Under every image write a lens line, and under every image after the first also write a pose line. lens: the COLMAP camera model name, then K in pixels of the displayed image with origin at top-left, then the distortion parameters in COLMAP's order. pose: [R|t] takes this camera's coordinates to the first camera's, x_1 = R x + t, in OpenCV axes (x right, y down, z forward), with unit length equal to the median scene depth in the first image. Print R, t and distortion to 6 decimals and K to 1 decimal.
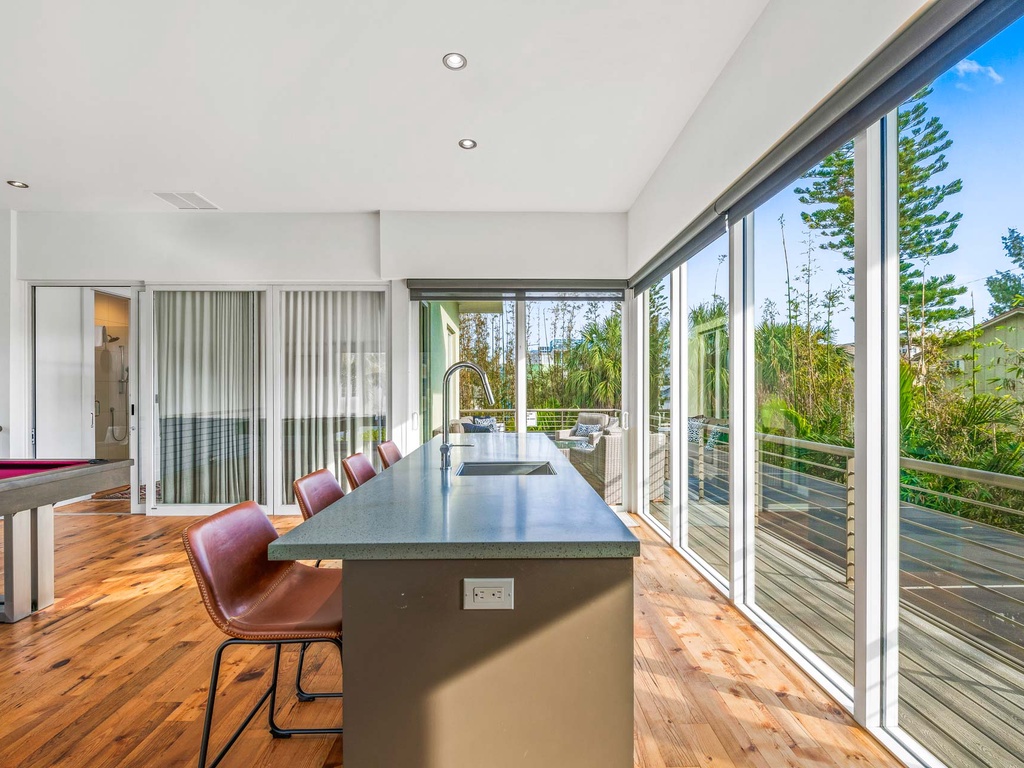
lens RADIAL K [[477.5, 0, 517.7], [0, 477.5, 389.6], [0, 0, 1]] dist [-0.000639, 0.000380]
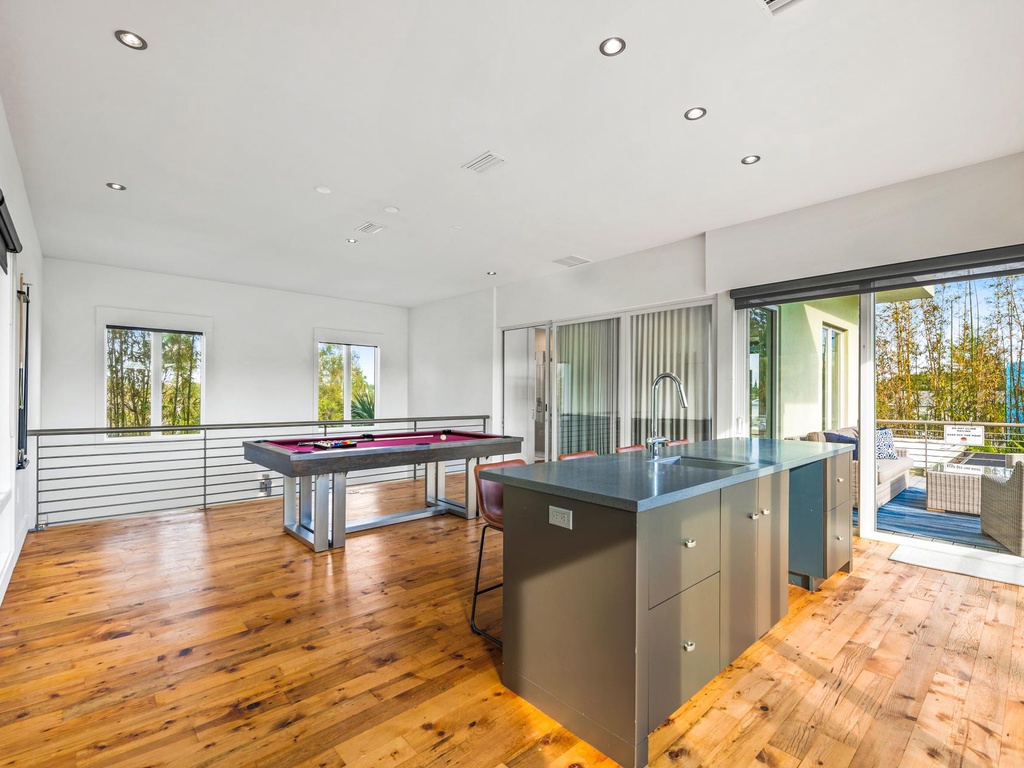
lens RADIAL K [[477.5, 0, 517.7], [0, 477.5, 389.6], [0, 0, 1]] dist [-0.000639, 0.000380]
pose [[0.663071, -0.003991, -0.748546, 0.244075], [-0.004483, 0.999947, -0.009302, 0.000013], [0.748543, 0.009523, 0.663017, -0.049078]]
